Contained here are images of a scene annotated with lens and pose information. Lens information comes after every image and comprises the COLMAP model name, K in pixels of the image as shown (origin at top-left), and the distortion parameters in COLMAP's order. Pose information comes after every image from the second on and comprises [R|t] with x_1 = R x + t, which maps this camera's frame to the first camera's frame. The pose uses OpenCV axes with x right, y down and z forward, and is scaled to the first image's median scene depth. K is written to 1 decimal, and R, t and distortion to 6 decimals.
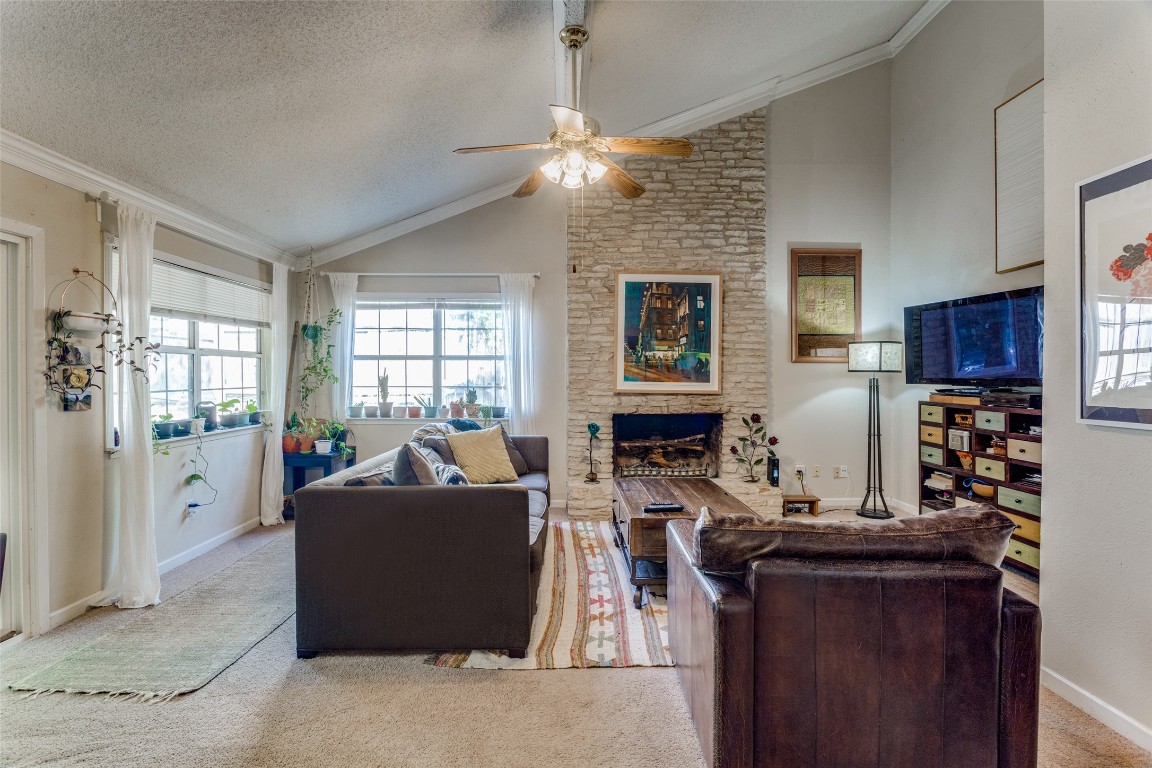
lens RADIAL K [[559.3, 0, 571.5], [0, 559.3, 379.1], [0, 0, 1]] dist [-0.000024, 0.000162]
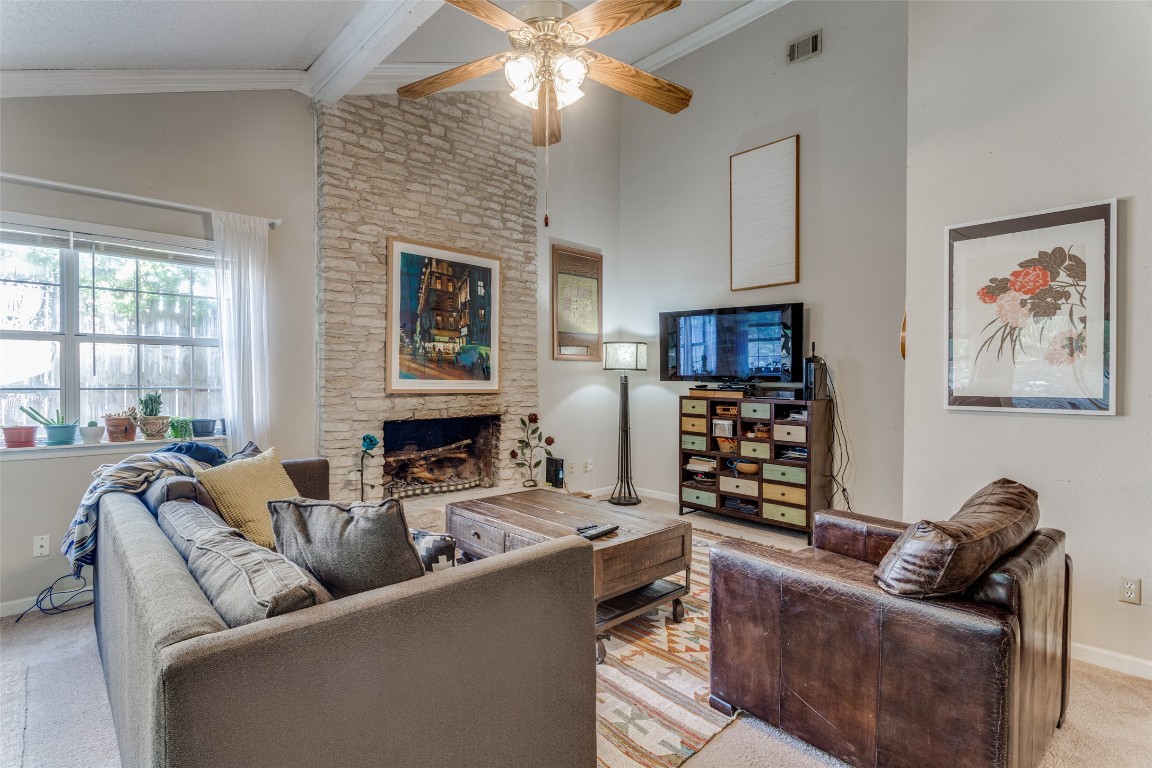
lens RADIAL K [[560.8, 0, 576.0], [0, 560.8, 384.0], [0, 0, 1]] dist [-0.009840, 0.000149]
pose [[0.736652, -0.006283, 0.676243, -0.253808], [-0.000858, 0.999947, 0.010225, 0.002758], [-0.676272, -0.008113, 0.736607, 0.252251]]
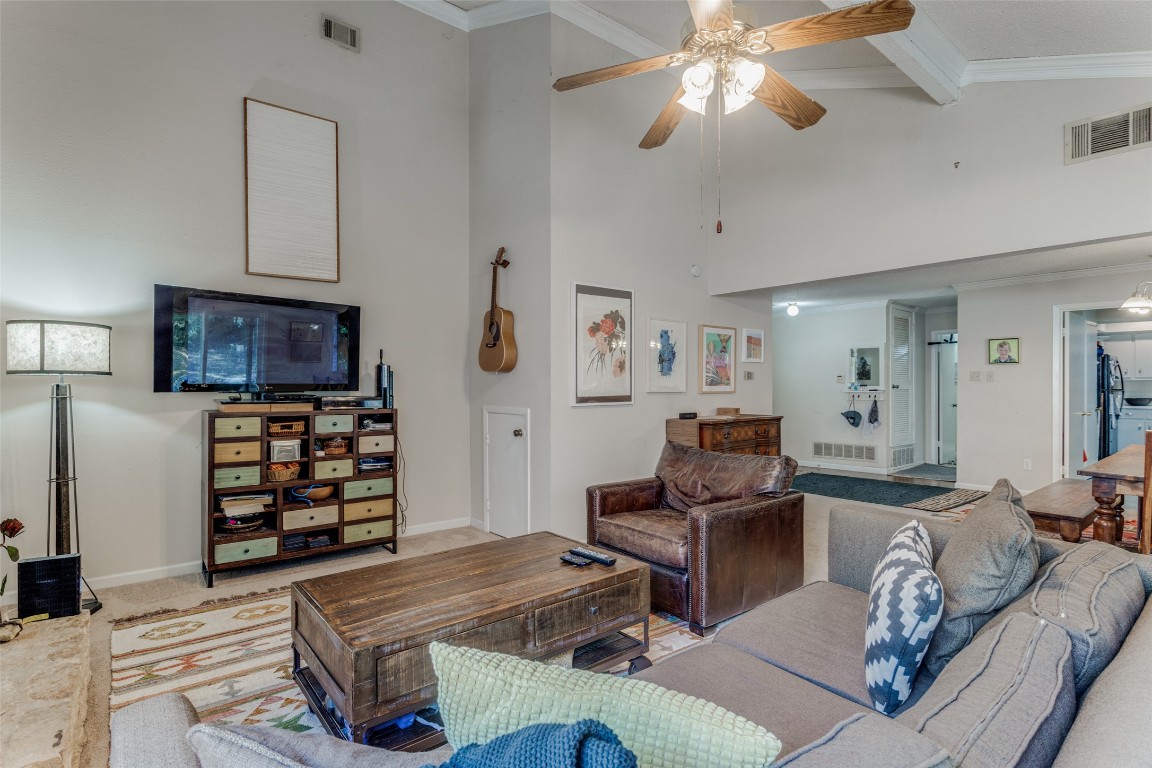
lens RADIAL K [[559.6, 0, 555.7], [0, 559.6, 389.1], [0, 0, 1]] dist [0.000379, 0.000078]
pose [[-0.602548, -0.003063, 0.798077, -0.242301], [0.005955, 0.999948, 0.008334, 0.001327], [-0.798061, 0.009774, -0.602498, 0.901490]]
